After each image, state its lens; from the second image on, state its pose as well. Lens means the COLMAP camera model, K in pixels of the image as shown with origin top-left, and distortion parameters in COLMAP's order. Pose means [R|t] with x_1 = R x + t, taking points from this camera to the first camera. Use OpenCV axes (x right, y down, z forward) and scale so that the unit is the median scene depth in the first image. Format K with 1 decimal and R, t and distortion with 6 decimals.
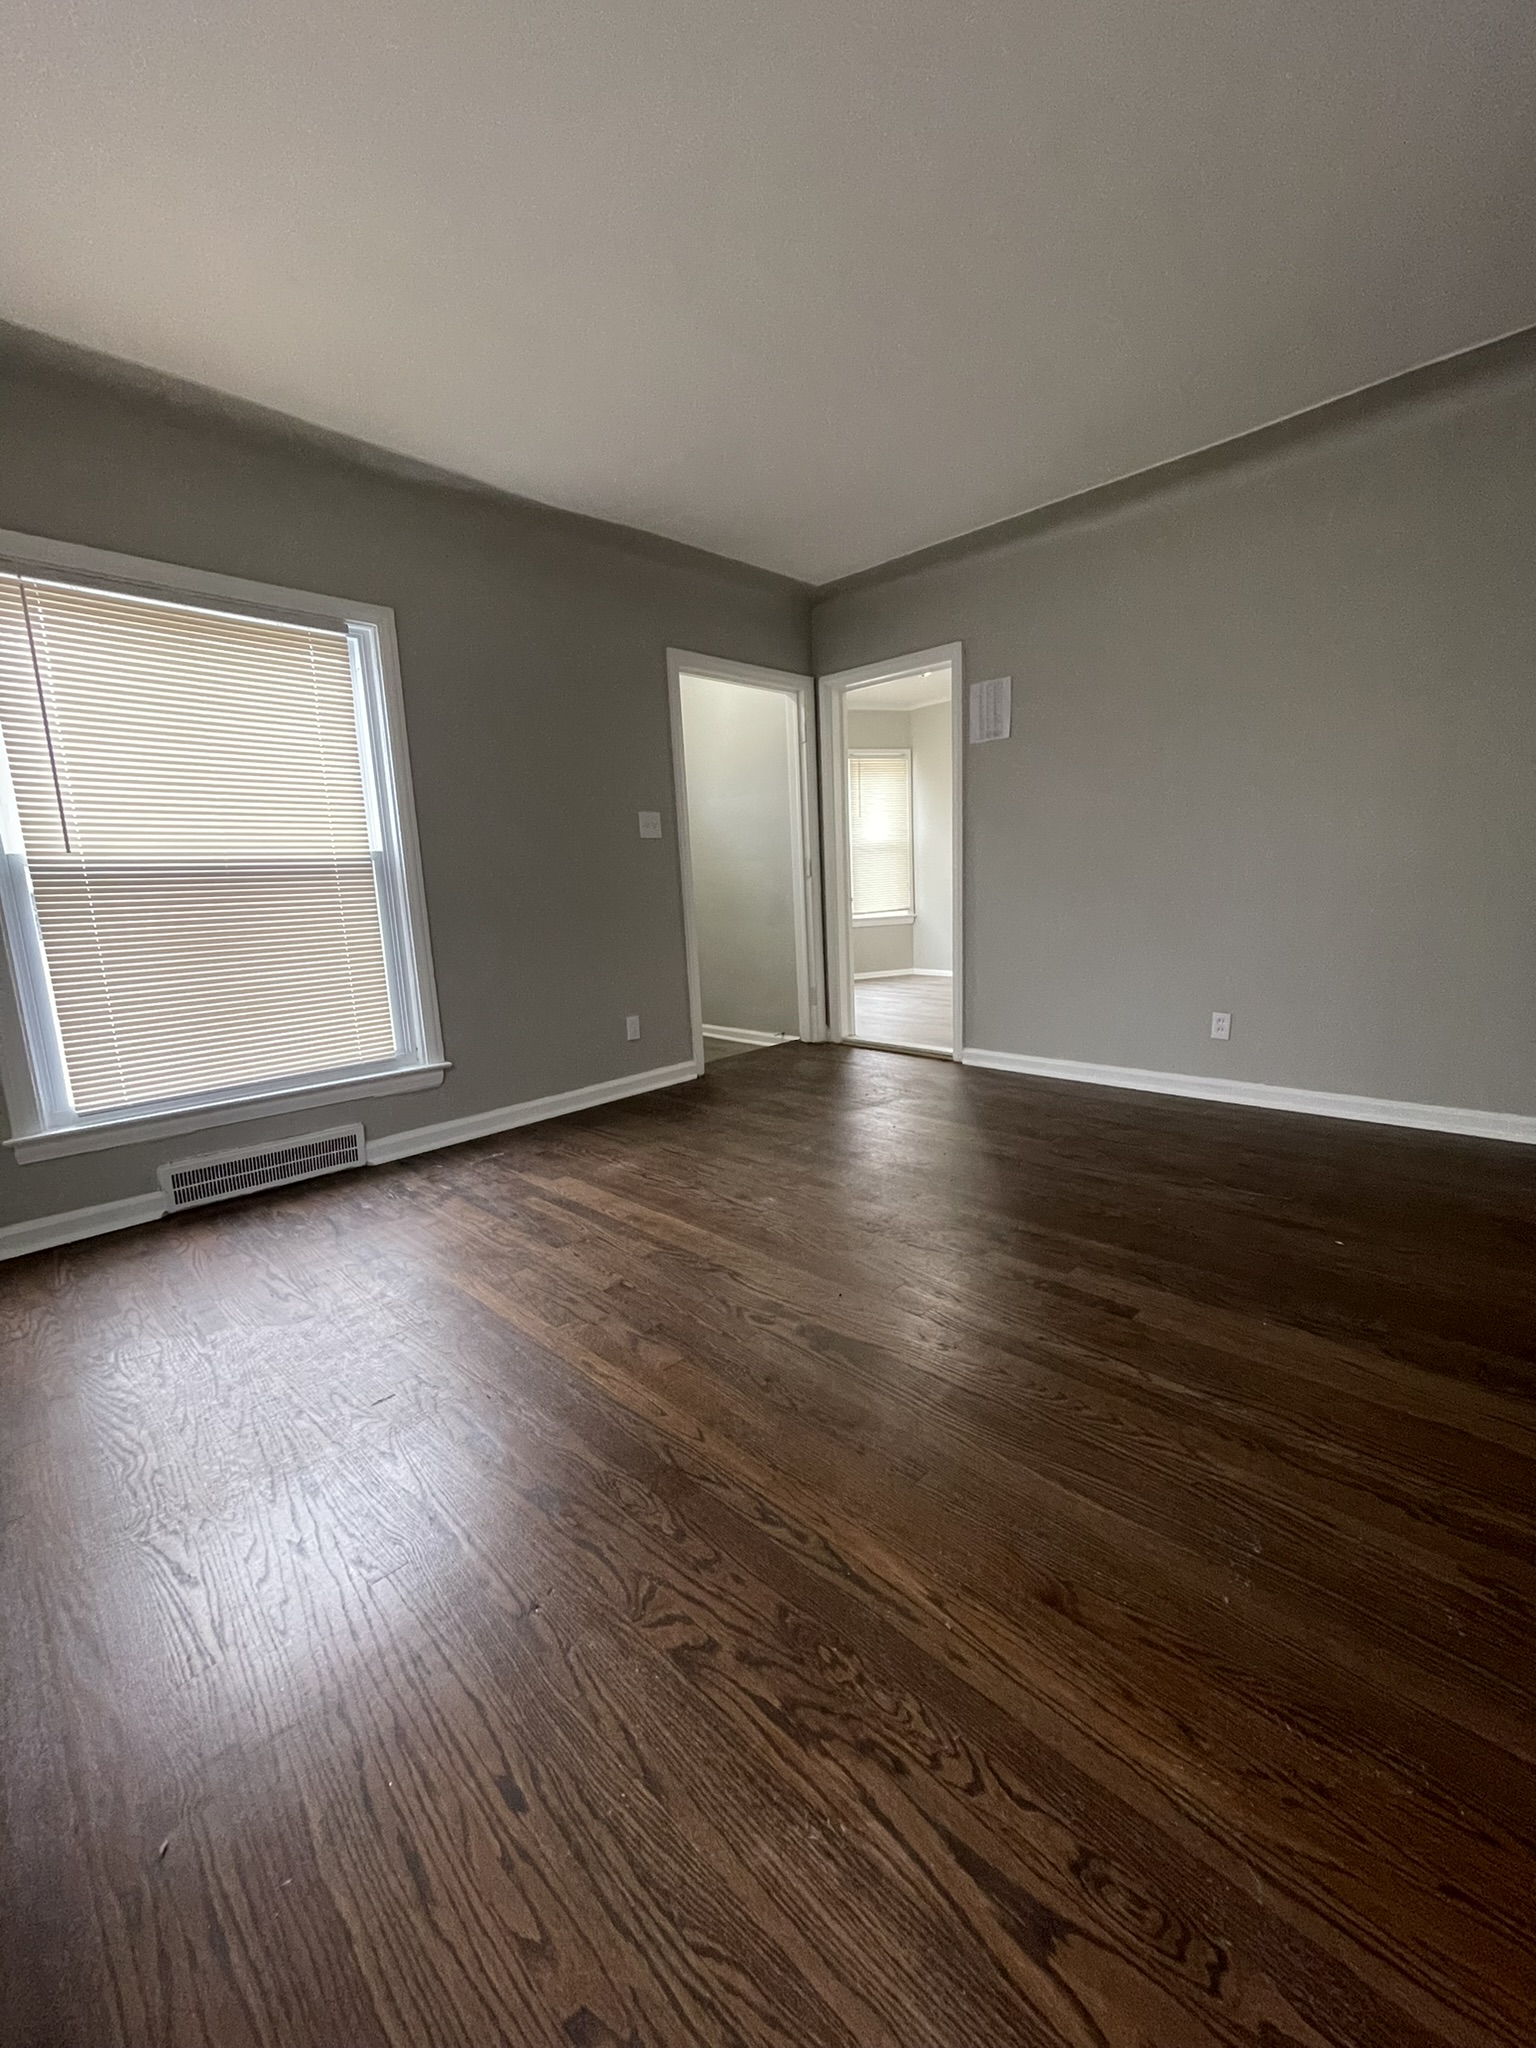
lens RADIAL K [[819.8, 0, 765.0], [0, 819.8, 1022.4], [0, 0, 1]] dist [-0.001032, -0.000101]
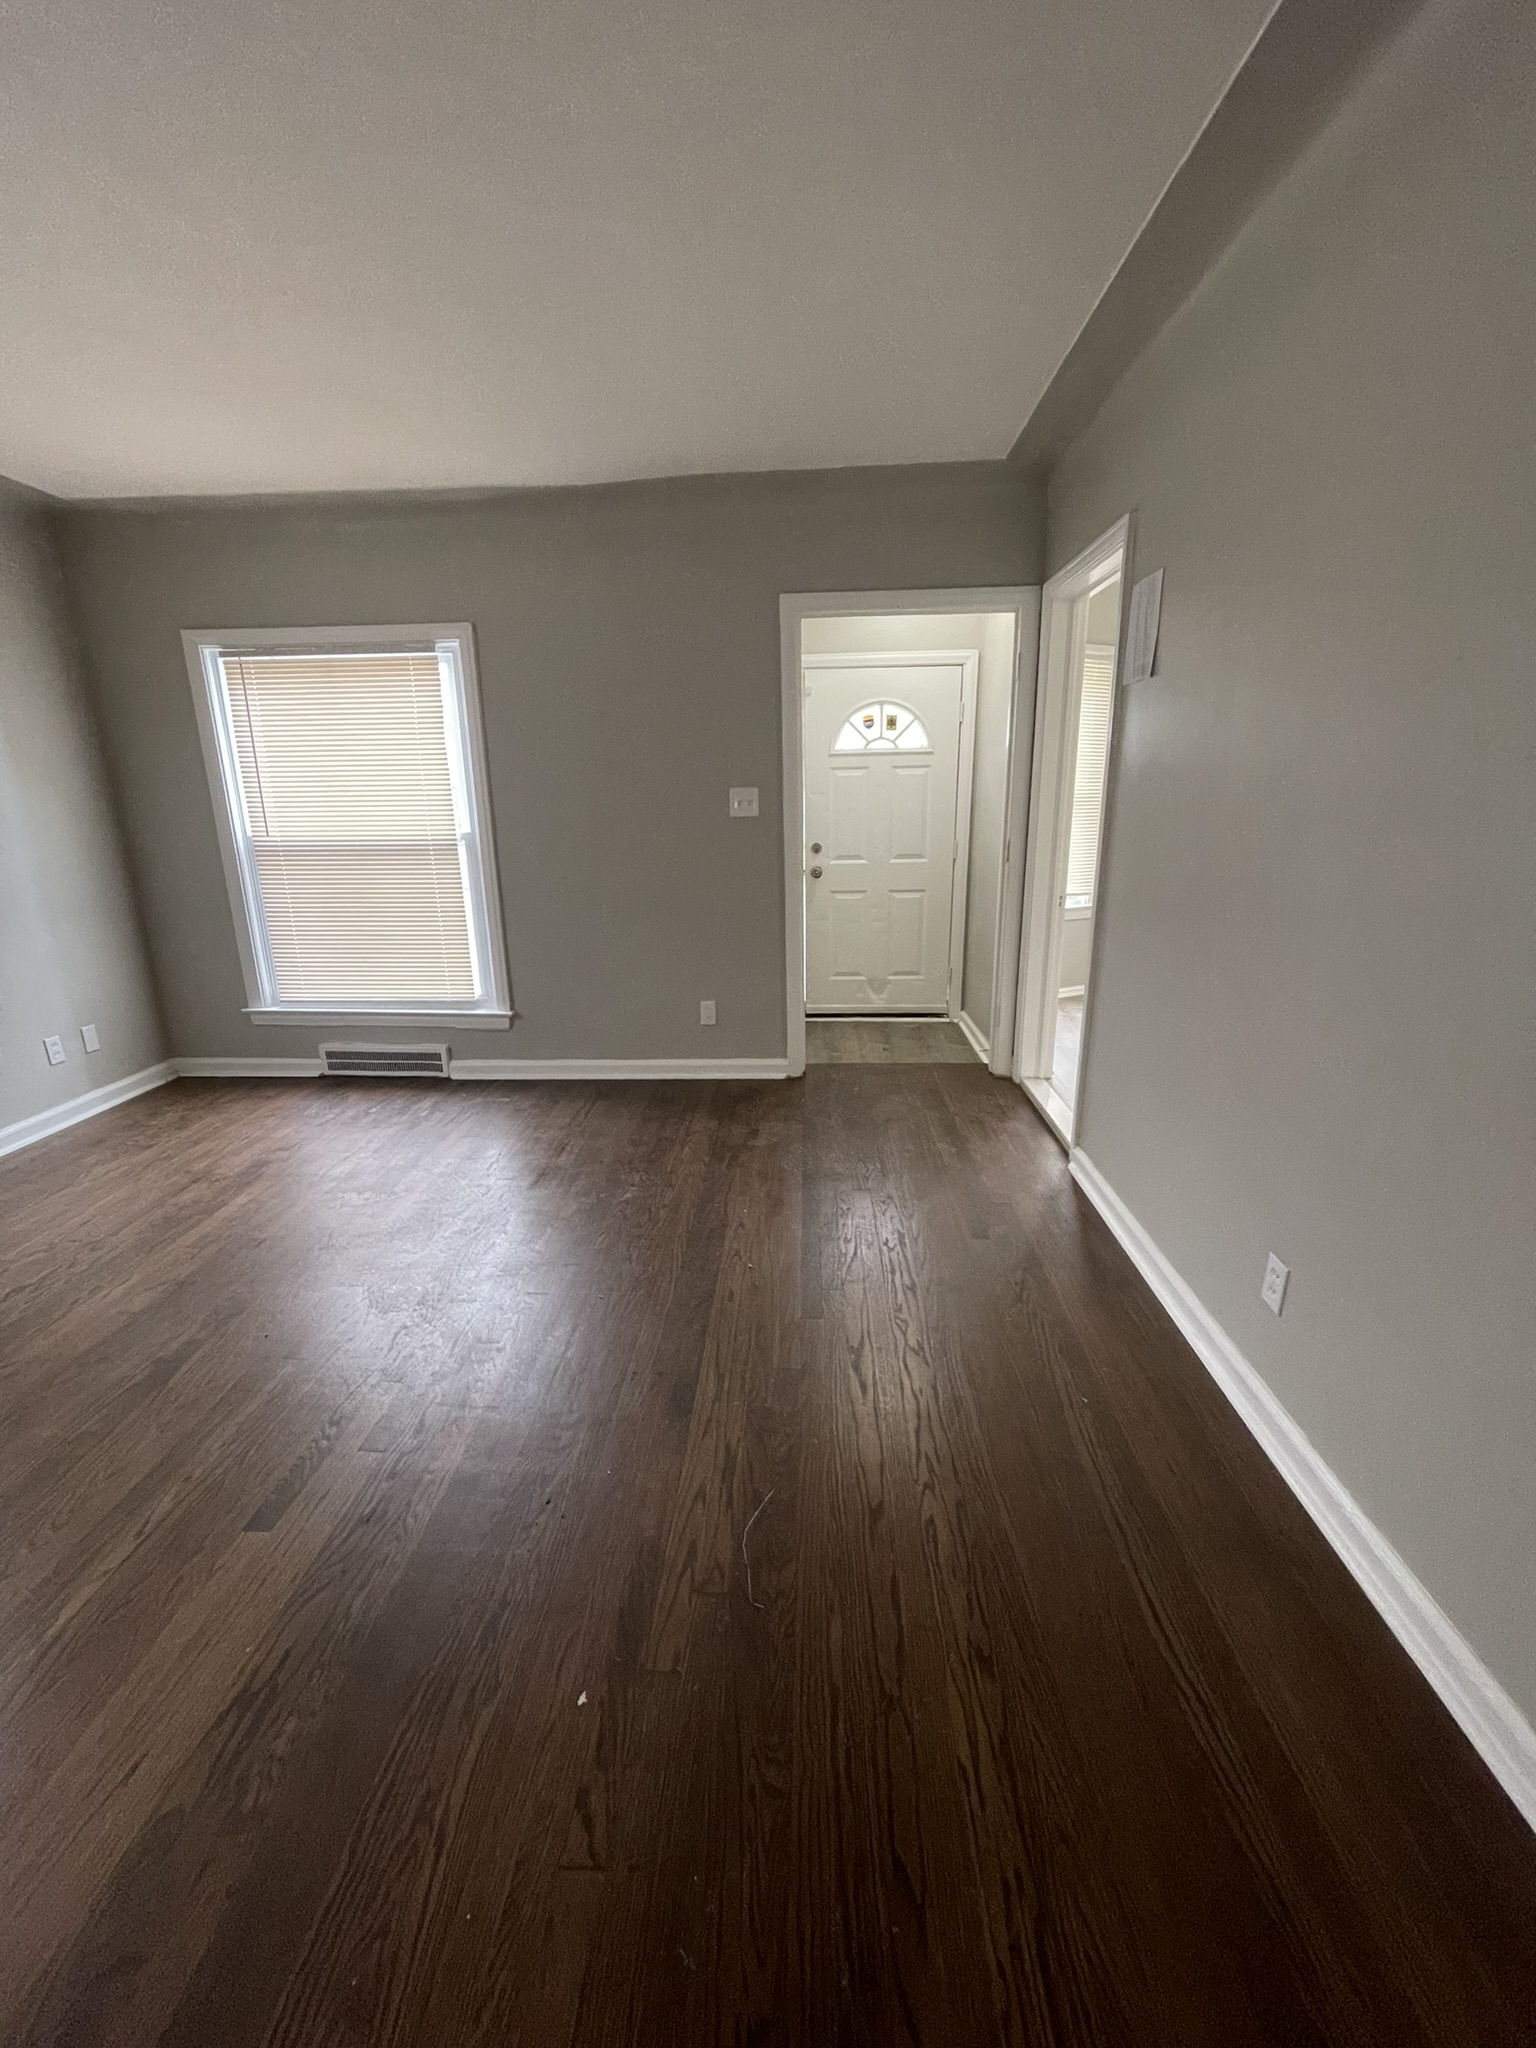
lens RADIAL K [[819.8, 0, 762.3], [0, 819.8, 1021.0], [0, 0, 1]] dist [-0.001032, -0.000101]
pose [[0.661863, 0.227759, -0.714187, 0.752999], [-0.141344, 0.973554, 0.179484, -0.217577], [0.736178, -0.017848, 0.676552, 0.497549]]
